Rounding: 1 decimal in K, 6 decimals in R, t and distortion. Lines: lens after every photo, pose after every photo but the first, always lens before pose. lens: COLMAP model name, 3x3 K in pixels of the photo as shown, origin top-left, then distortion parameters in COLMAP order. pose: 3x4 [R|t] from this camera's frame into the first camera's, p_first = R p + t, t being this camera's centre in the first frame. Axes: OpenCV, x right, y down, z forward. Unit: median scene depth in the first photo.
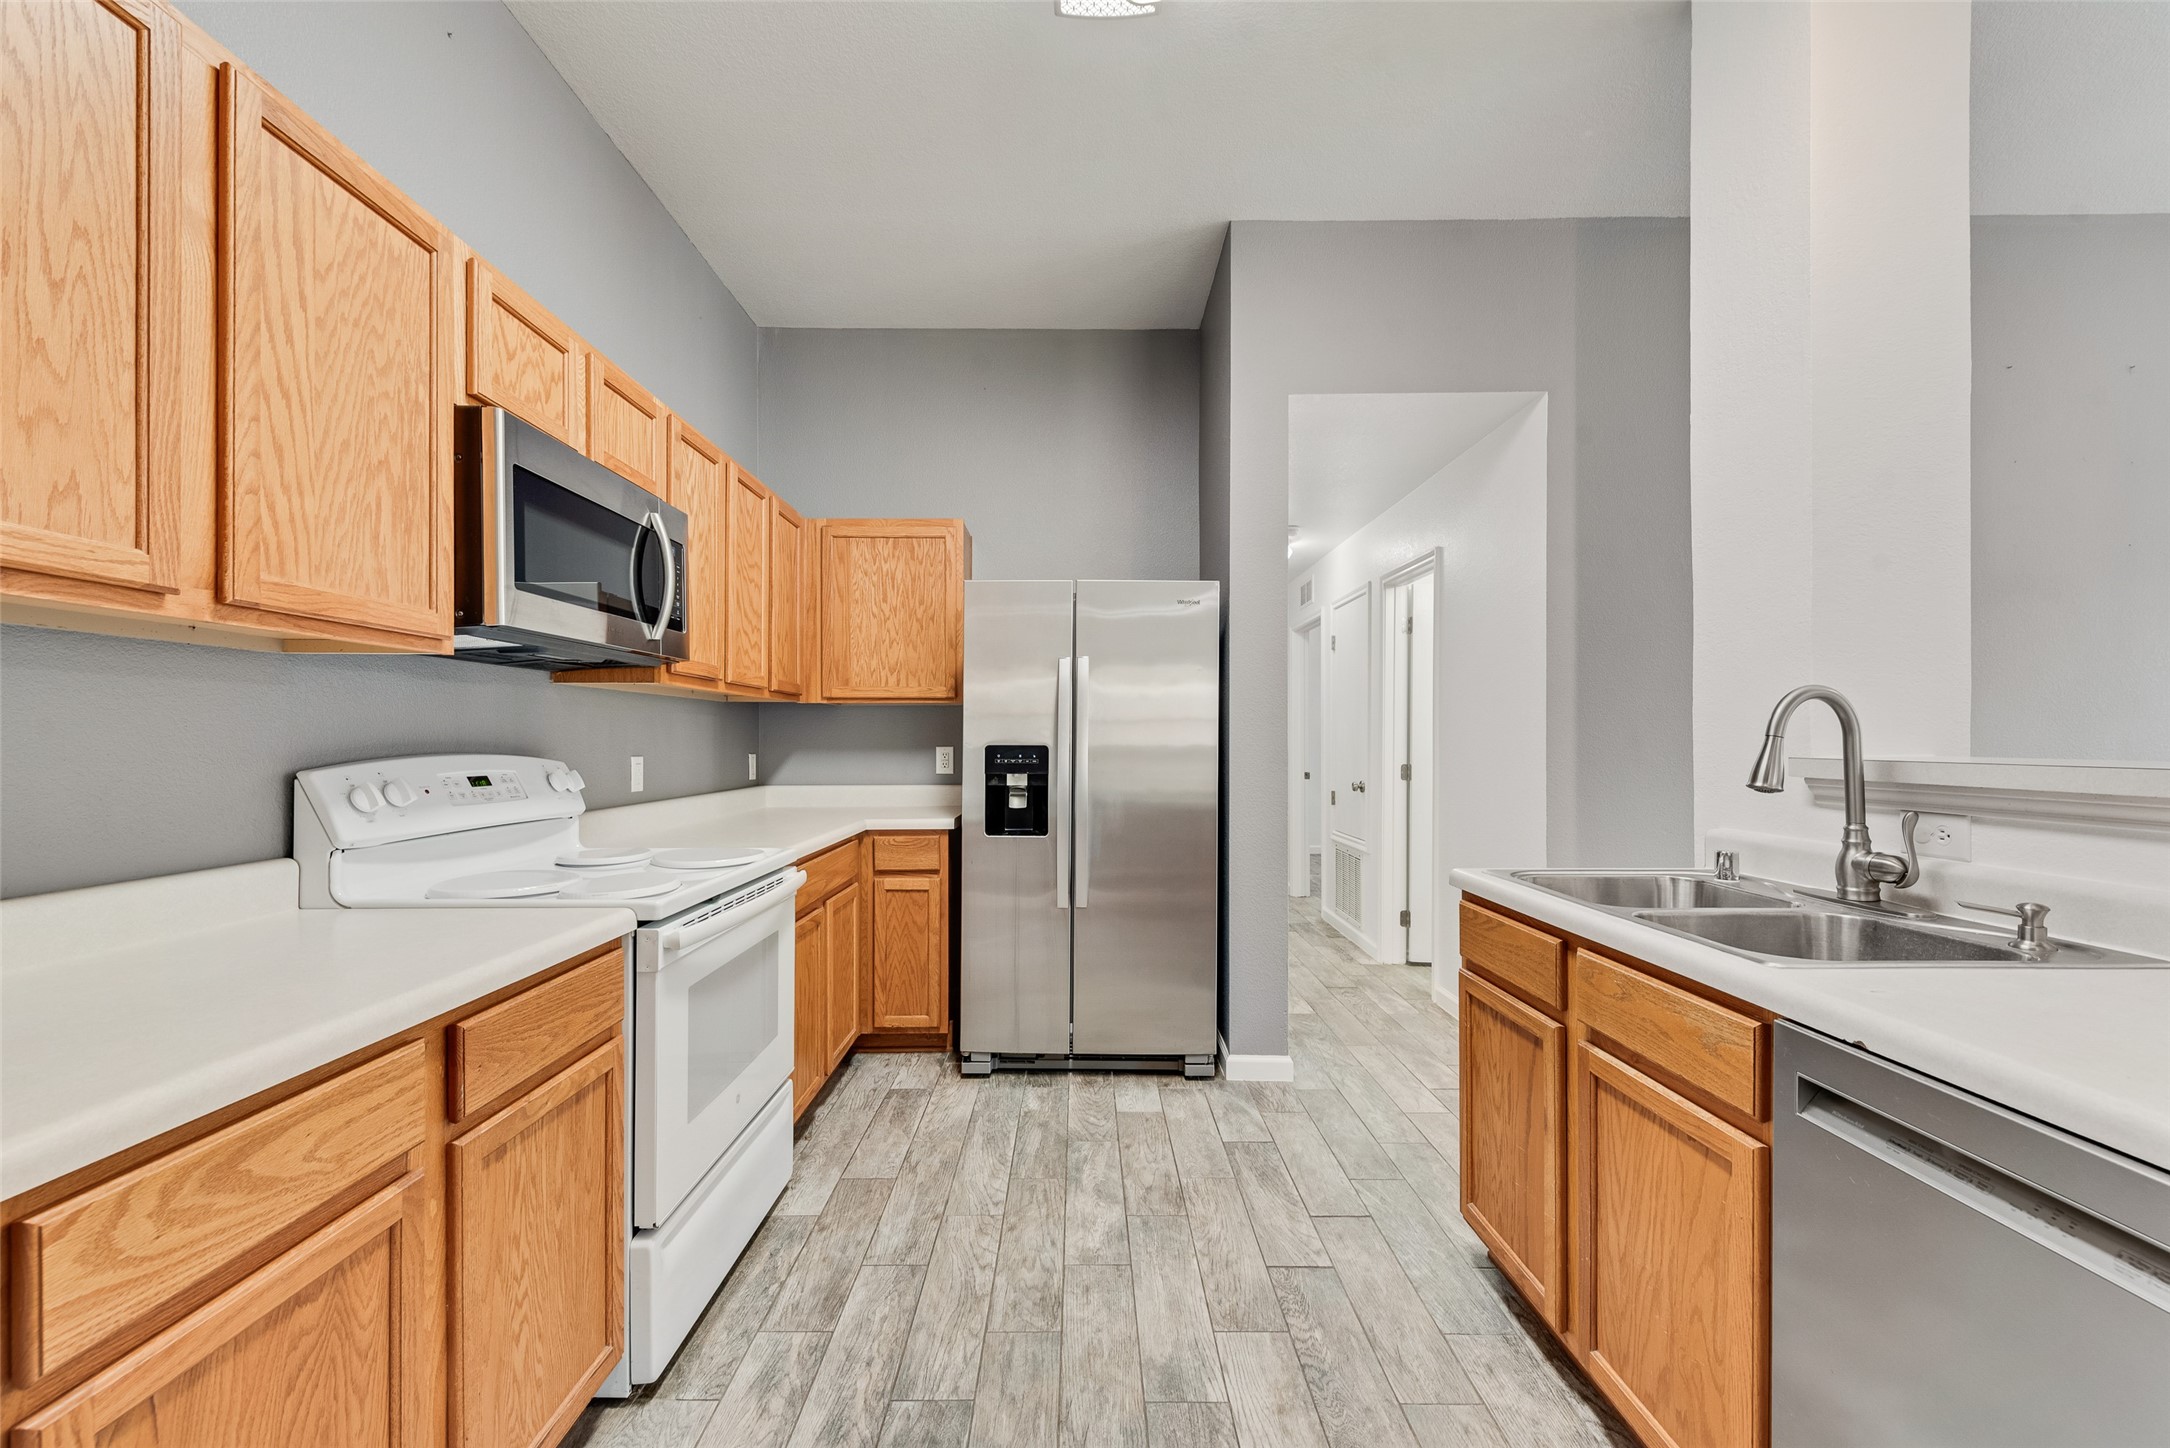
lens RADIAL K [[867.6, 0, 1086.3], [0, 867.6, 736.8], [0, 0, 1]] dist [0.012035, 0.000018]
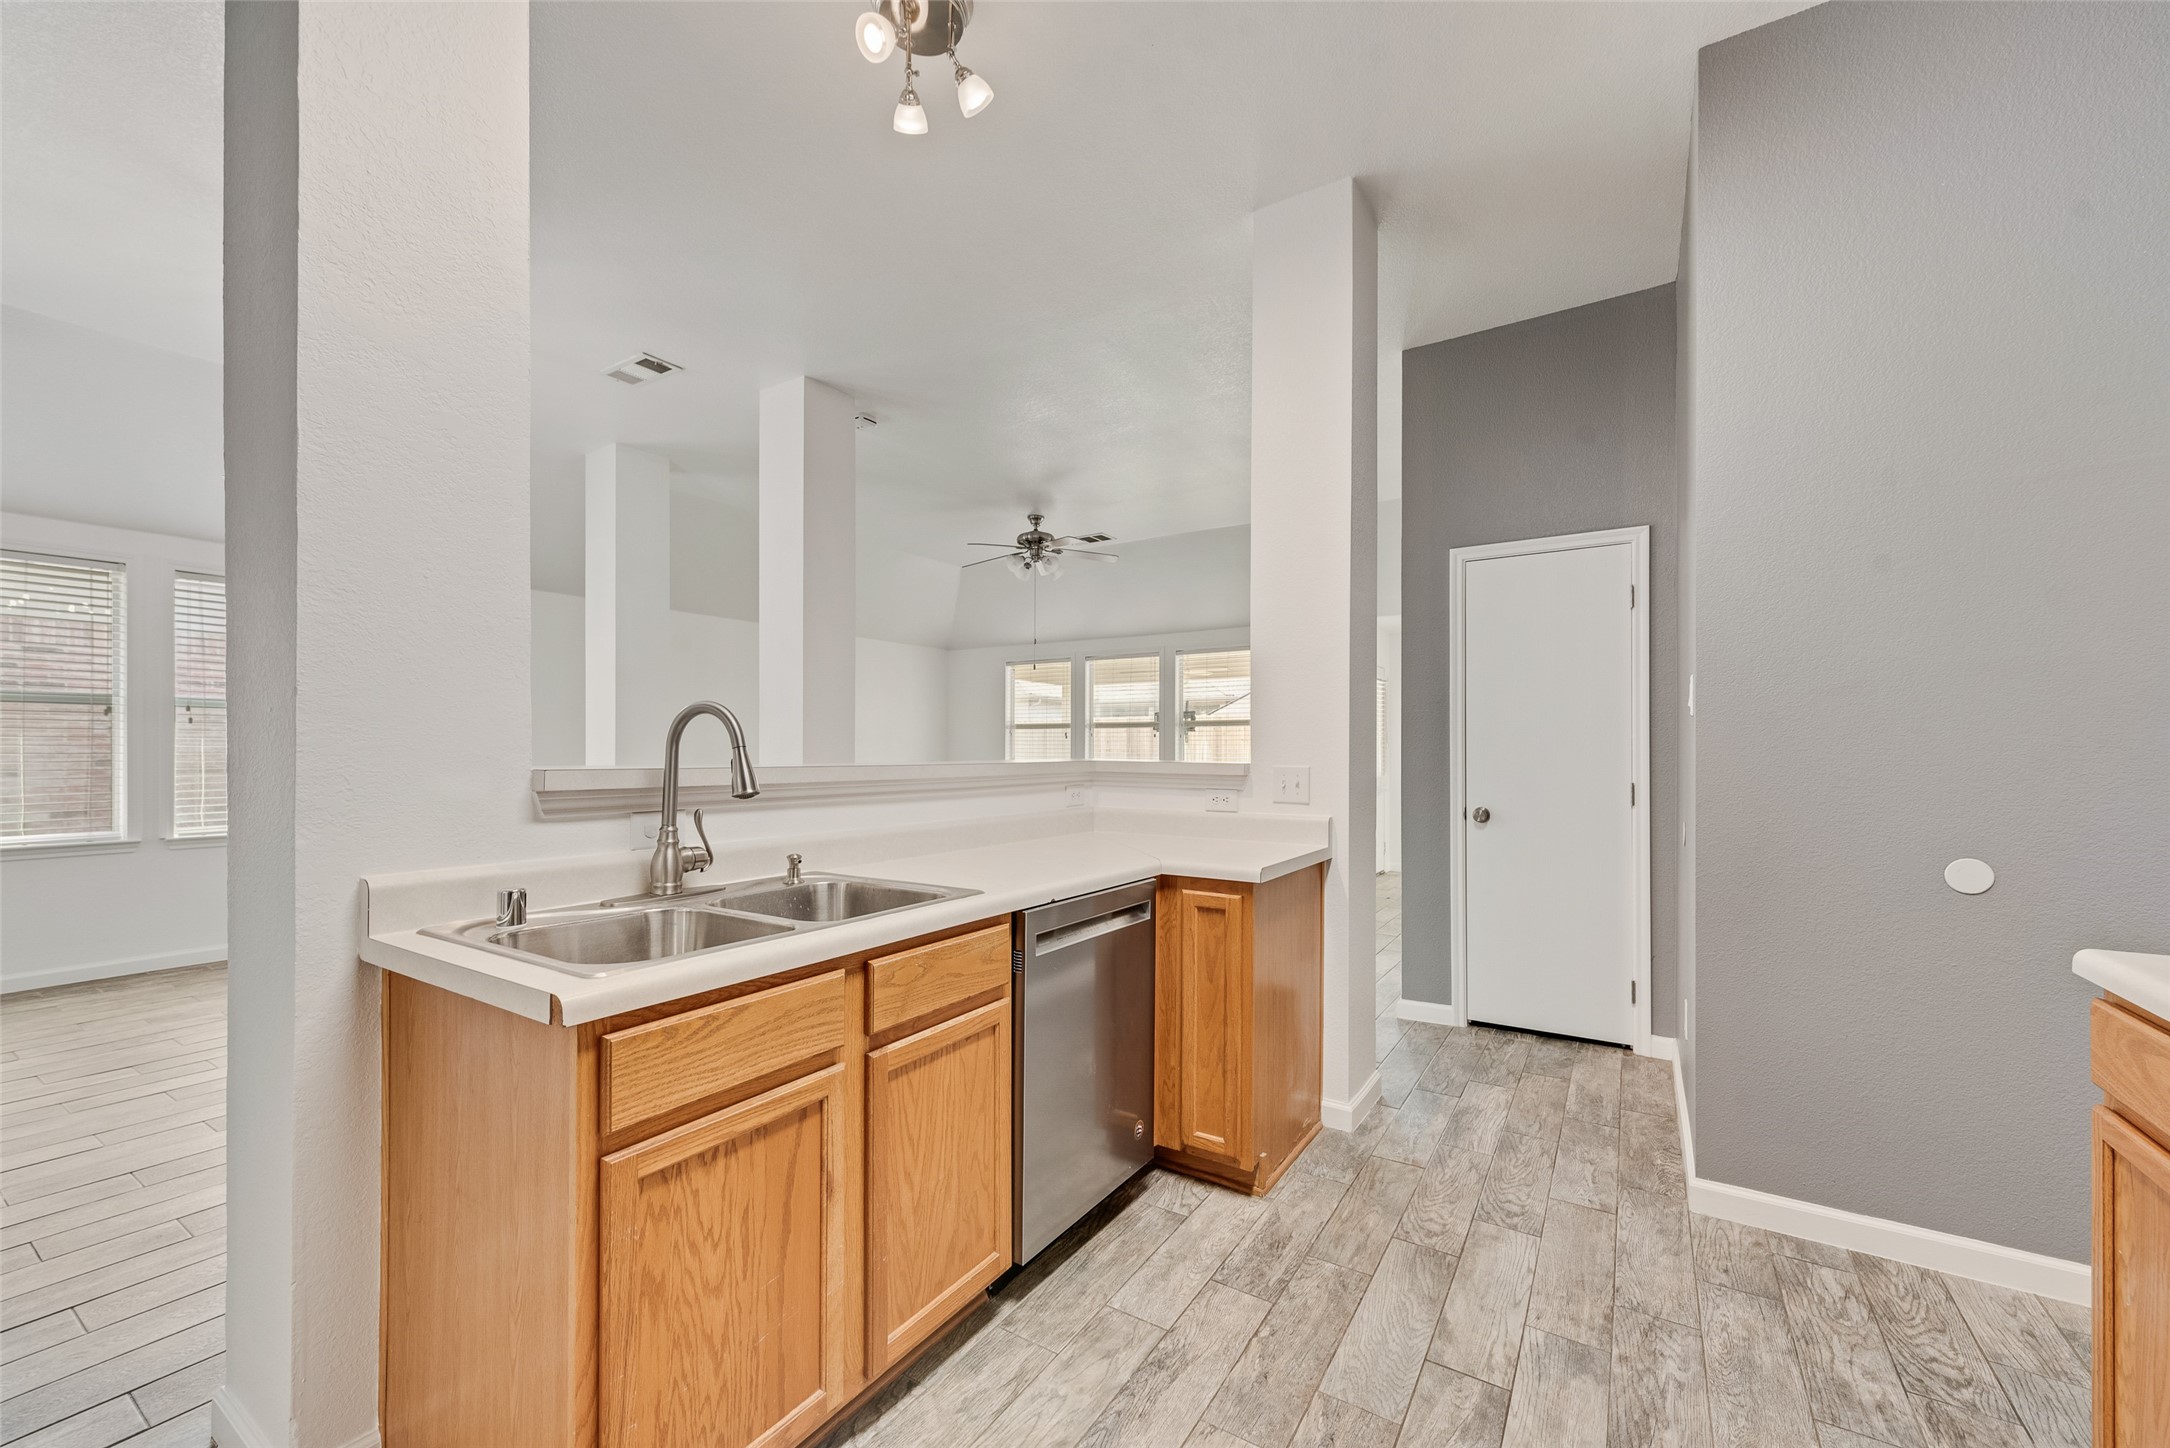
lens RADIAL K [[858.1, 0, 1077.0], [0, 858.1, 745.1], [0, 0, 1]] dist [0.002396, -0.000454]
pose [[-0.828420, 0.003260, 0.560098, -0.177203], [-0.002751, 0.999947, -0.009890, 0.006448], [-0.560101, -0.009734, -0.828367, 1.685608]]
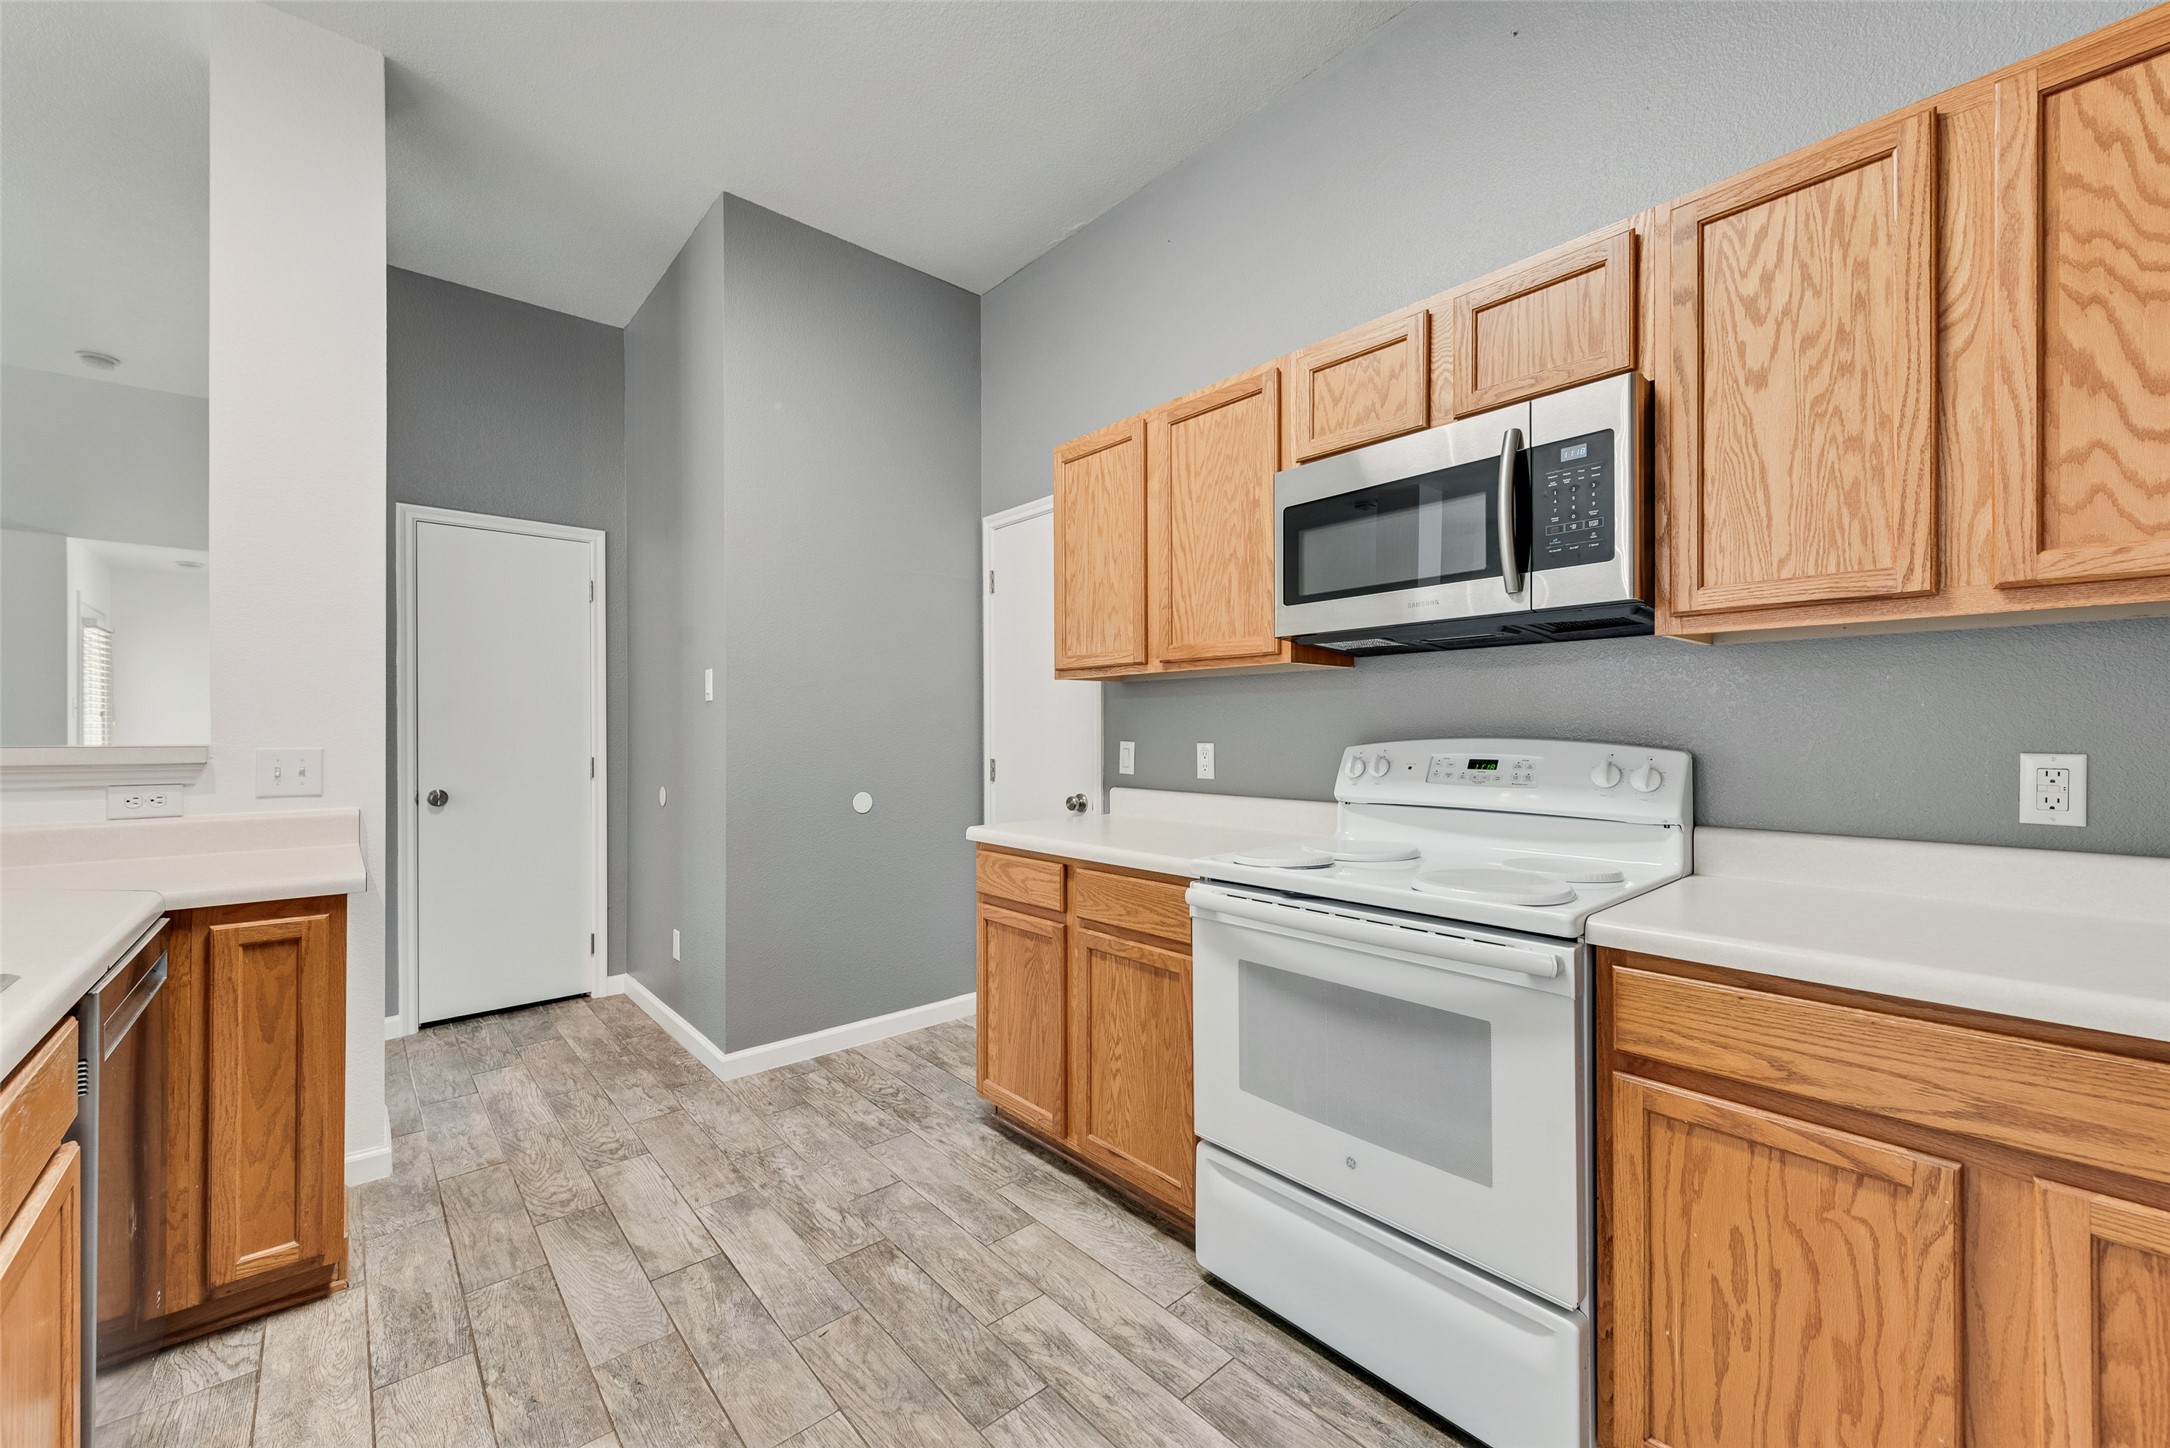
lens RADIAL K [[848.7, 0, 1076.1], [0, 848.7, 722.6], [0, 0, 1]] dist [0.010404, -0.003508]
pose [[-0.763279, -0.001412, -0.646067, 0.395508], [0.006243, 0.999935, -0.009560, 0.010526], [0.646038, -0.011330, -0.763221, 1.829582]]
